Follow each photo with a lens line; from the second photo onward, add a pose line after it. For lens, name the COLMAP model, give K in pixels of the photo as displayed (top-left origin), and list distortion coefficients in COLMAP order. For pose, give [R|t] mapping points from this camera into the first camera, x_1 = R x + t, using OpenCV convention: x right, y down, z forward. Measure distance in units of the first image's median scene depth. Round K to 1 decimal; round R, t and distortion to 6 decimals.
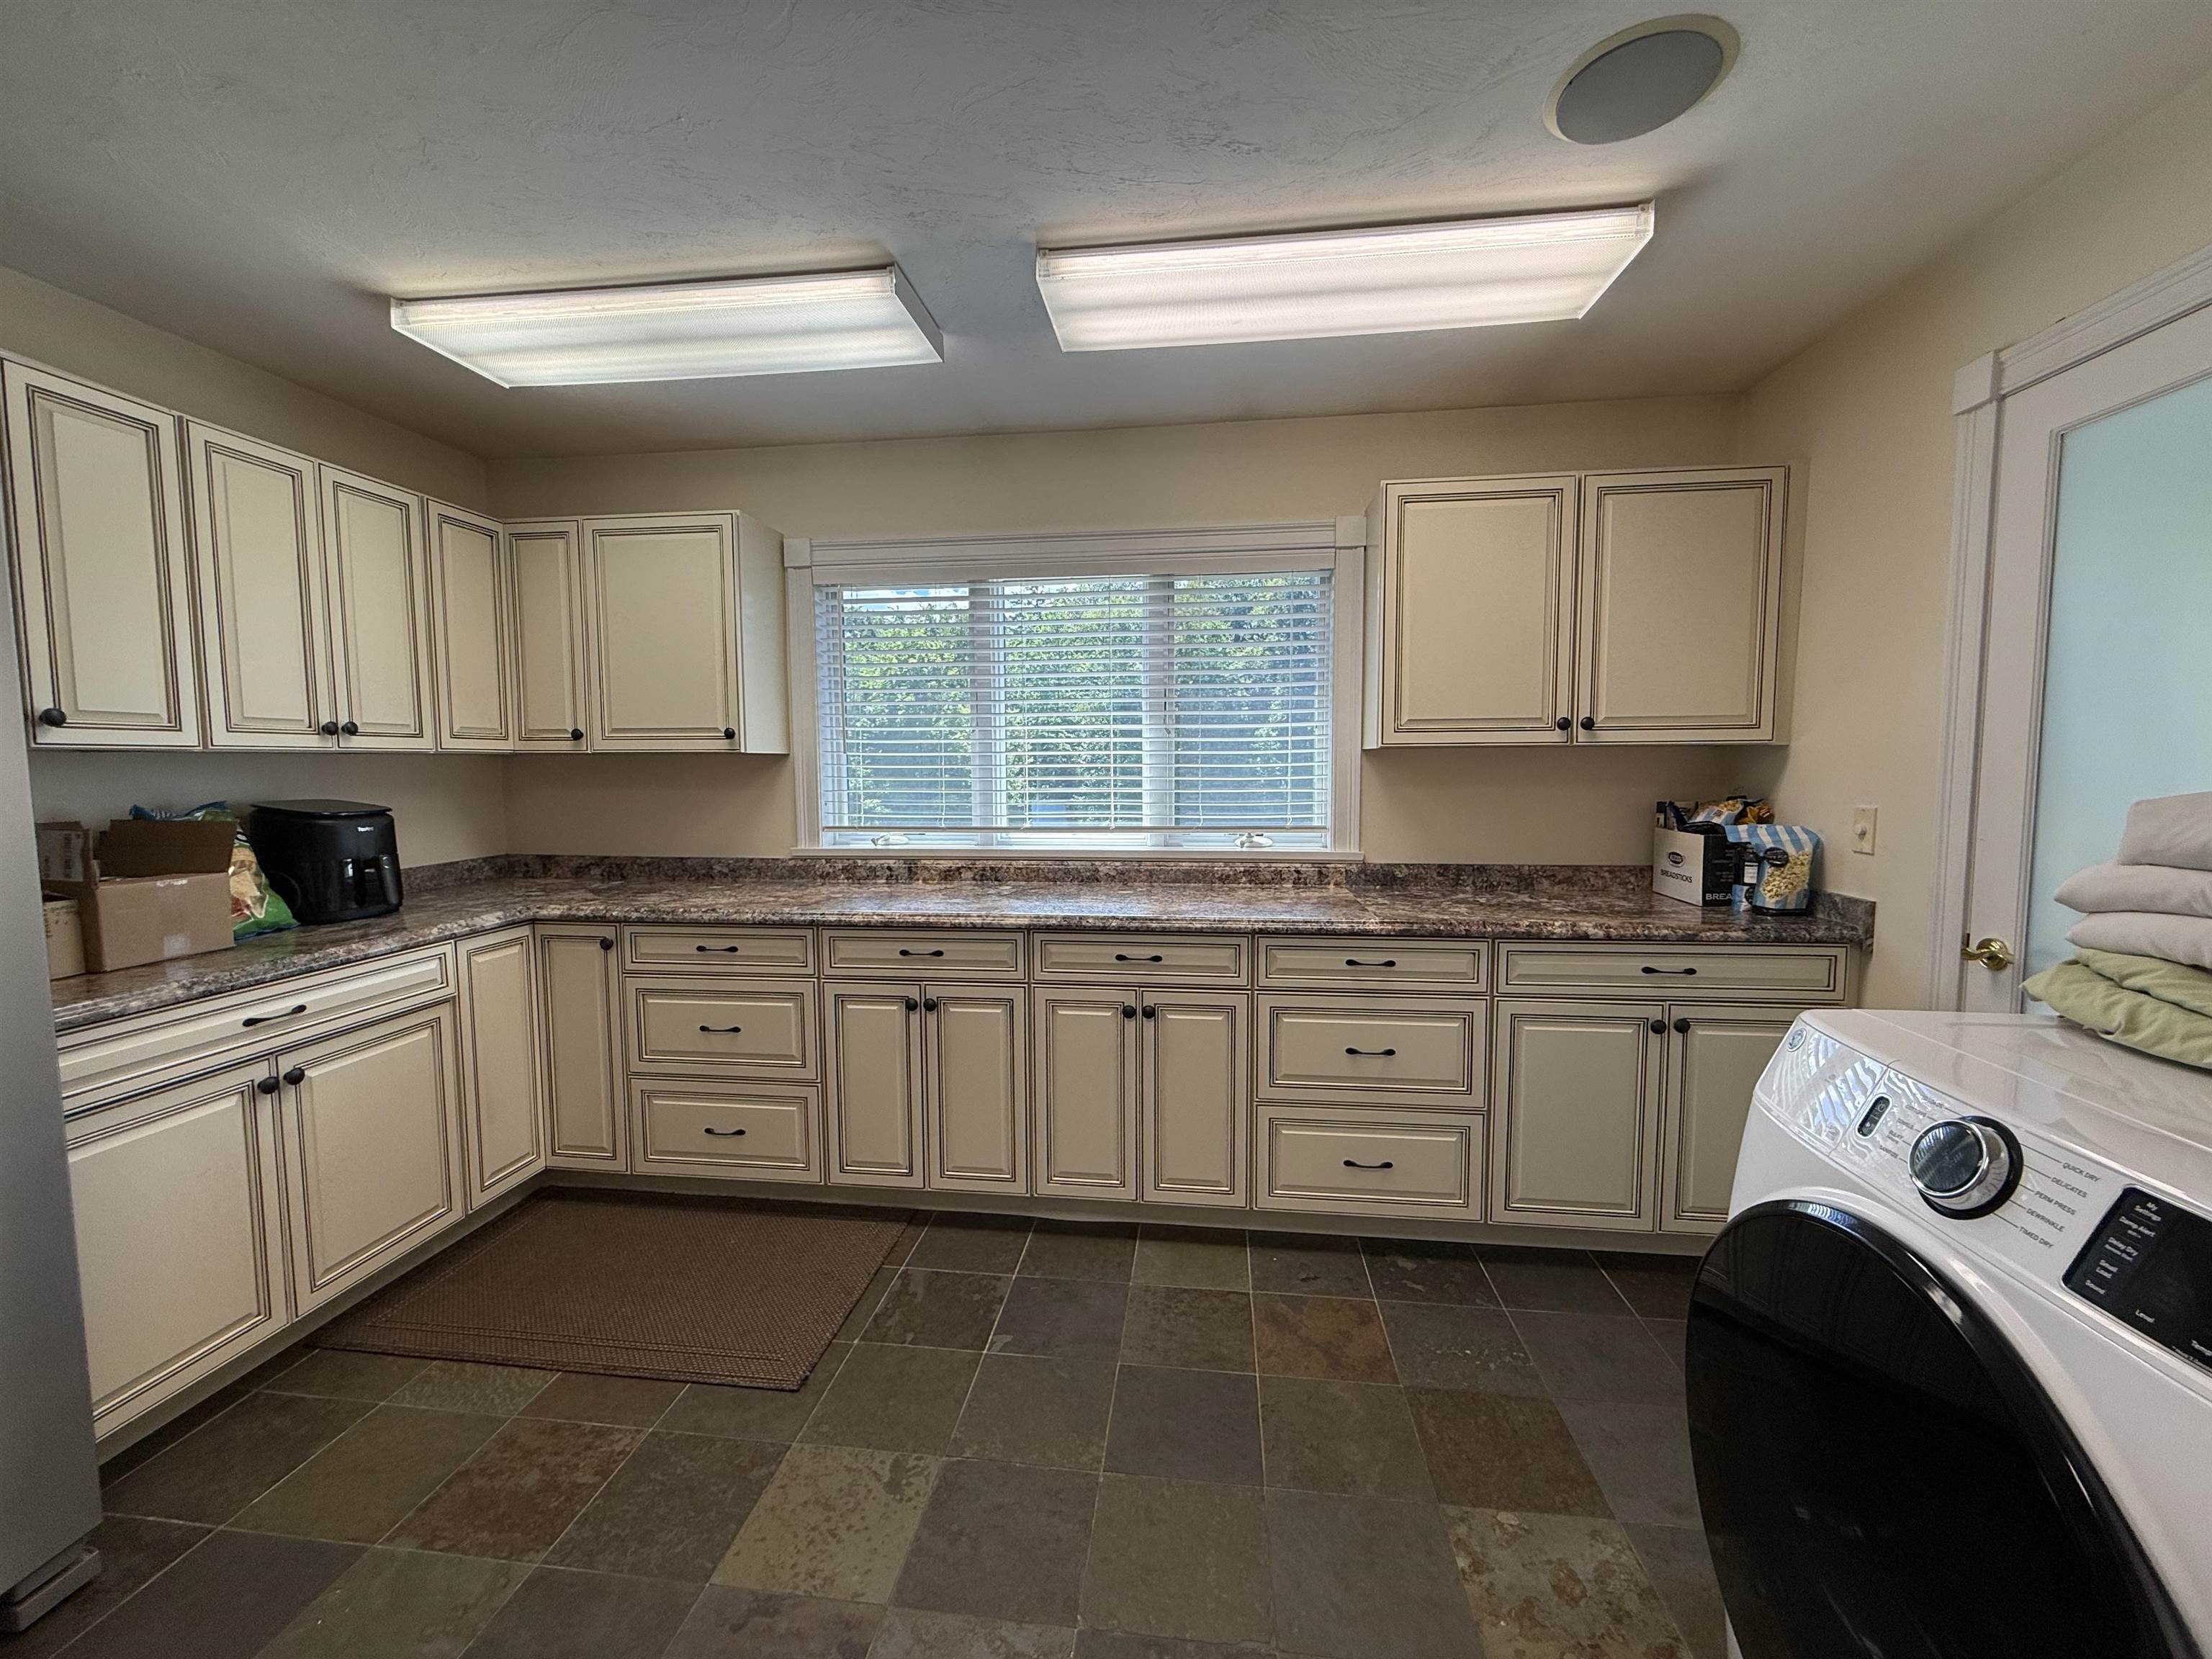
lens RADIAL K [[882.8, 0, 1099.8], [0, 882.8, 824.3], [0, 0, 1]] dist [-0.001706, 0.001037]
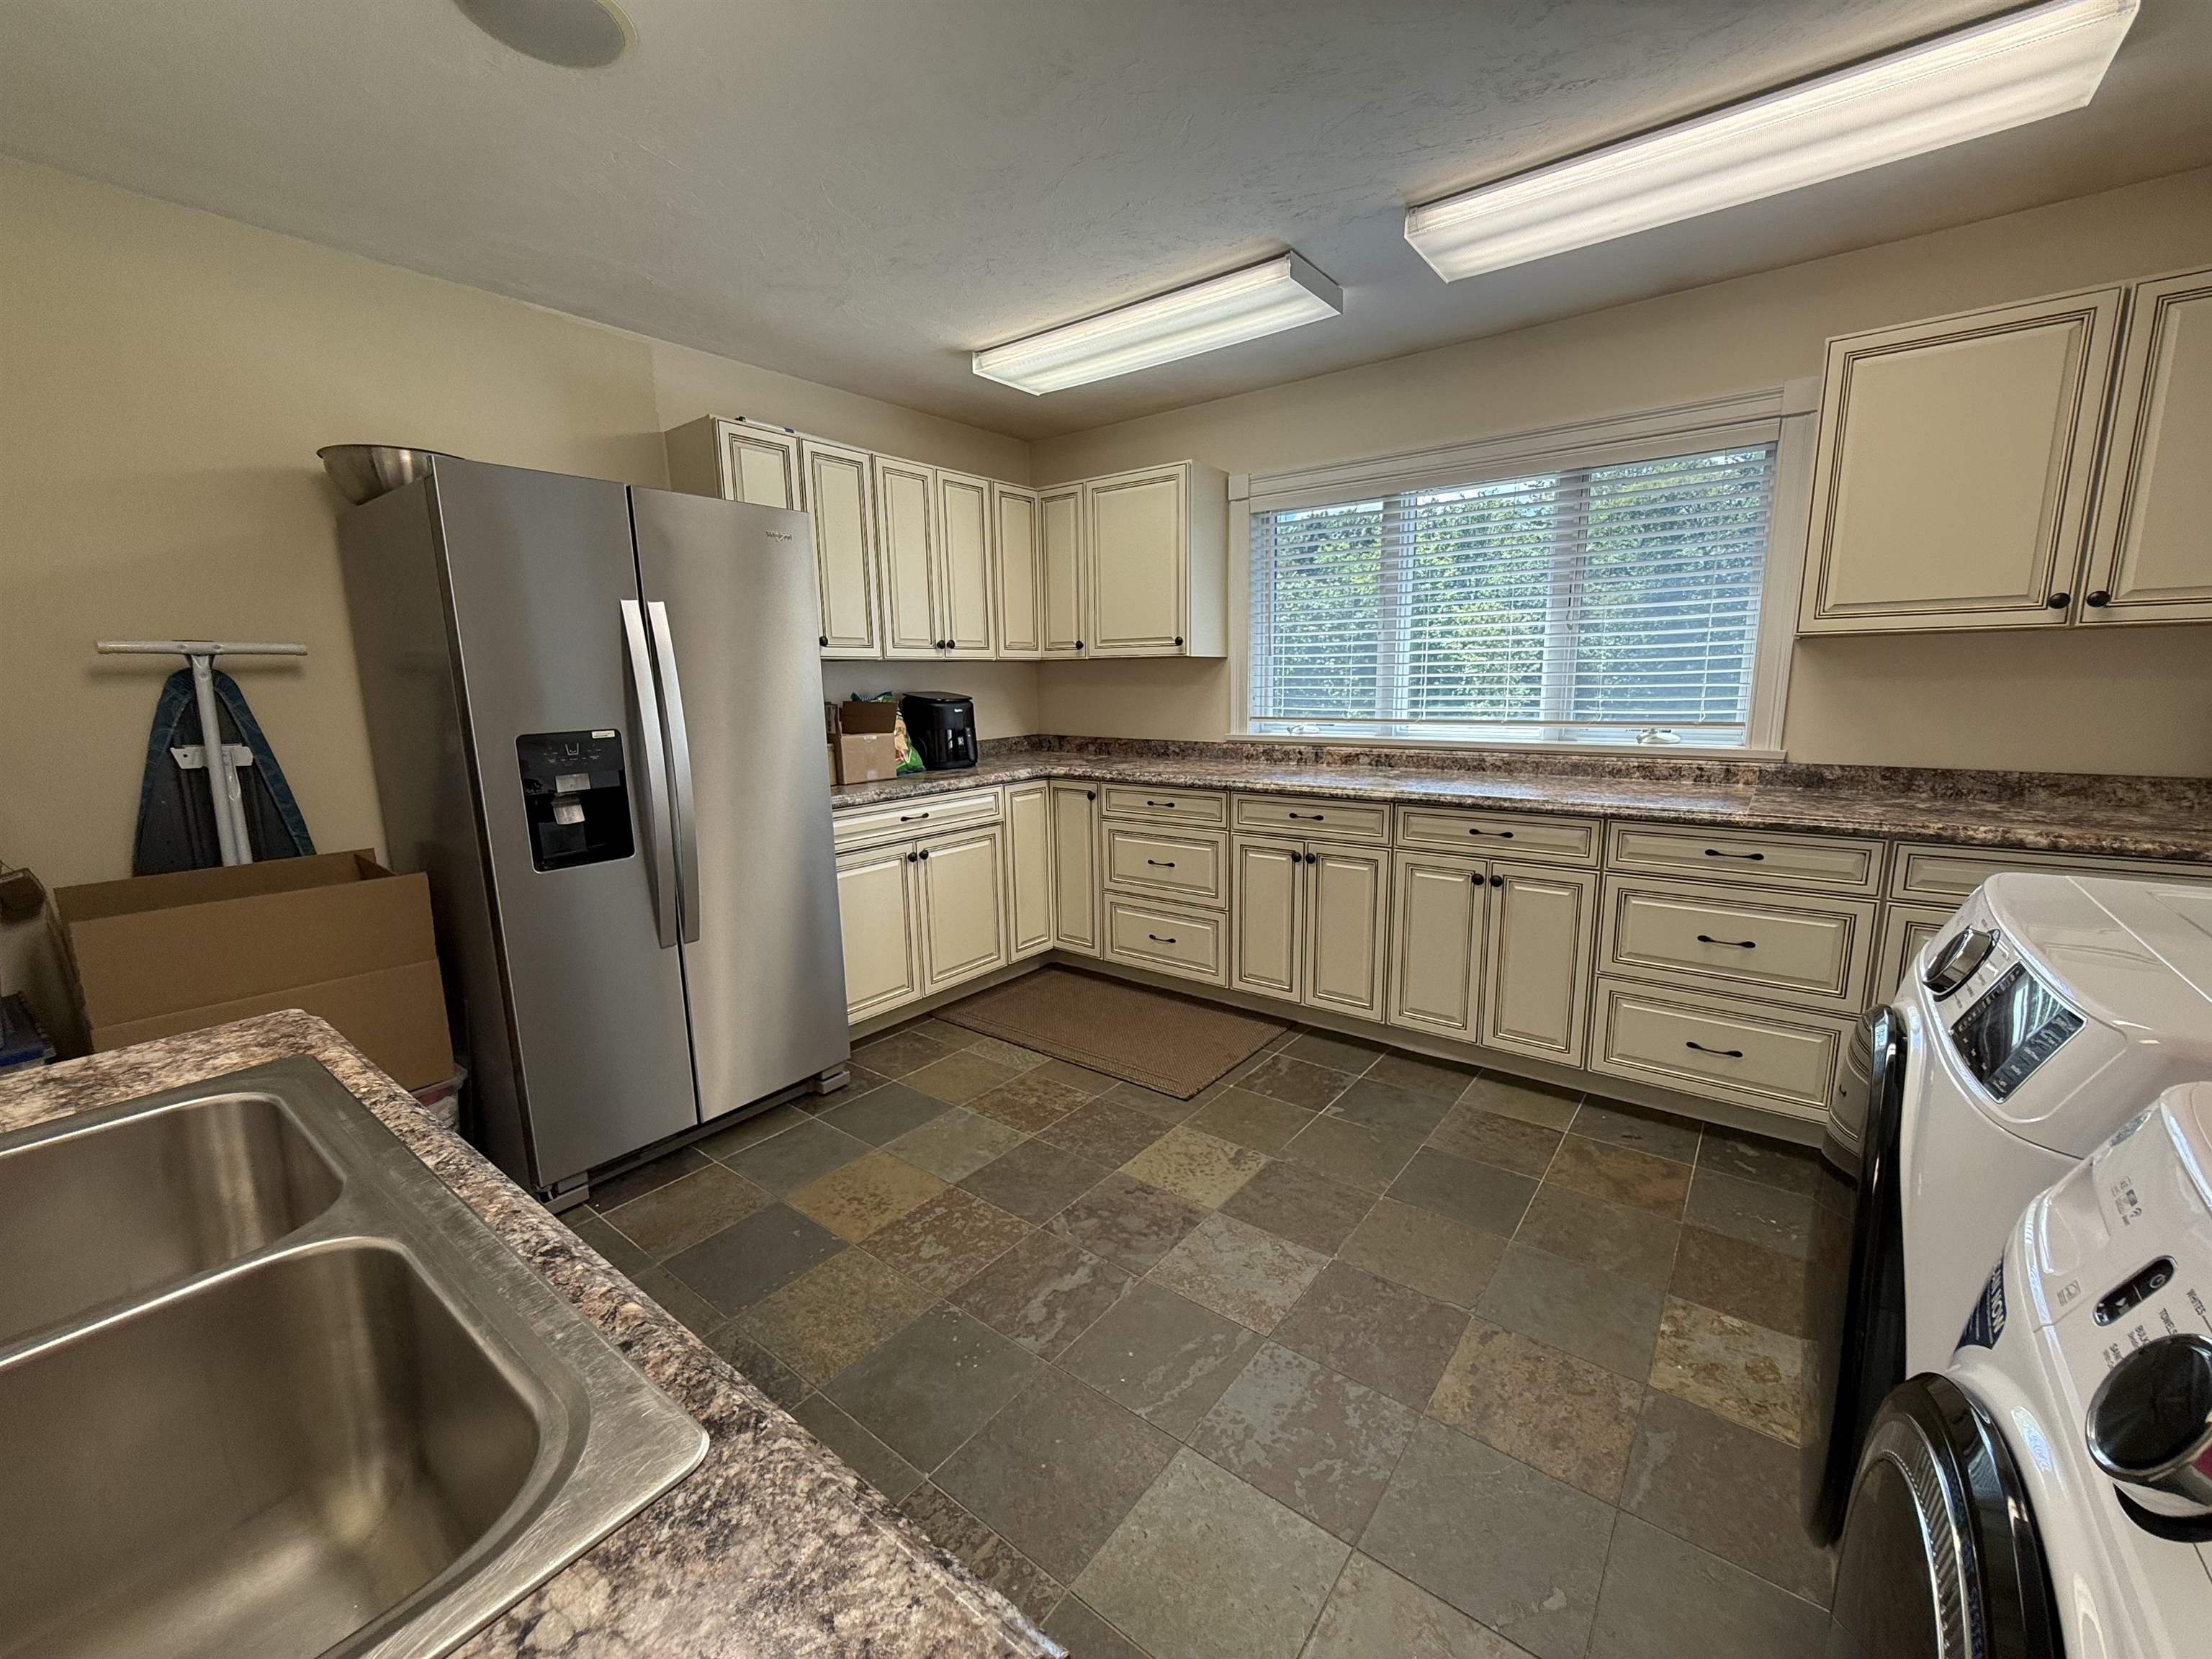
lens RADIAL K [[882.8, 0, 1099.8], [0, 882.8, 824.3], [0, 0, 1]] dist [-0.001706, 0.001037]
pose [[0.857659, 0.077135, -0.508401, 0.182970], [-0.024093, 0.993627, 0.110111, 0.027868], [0.513655, -0.082189, 0.854051, -0.210562]]
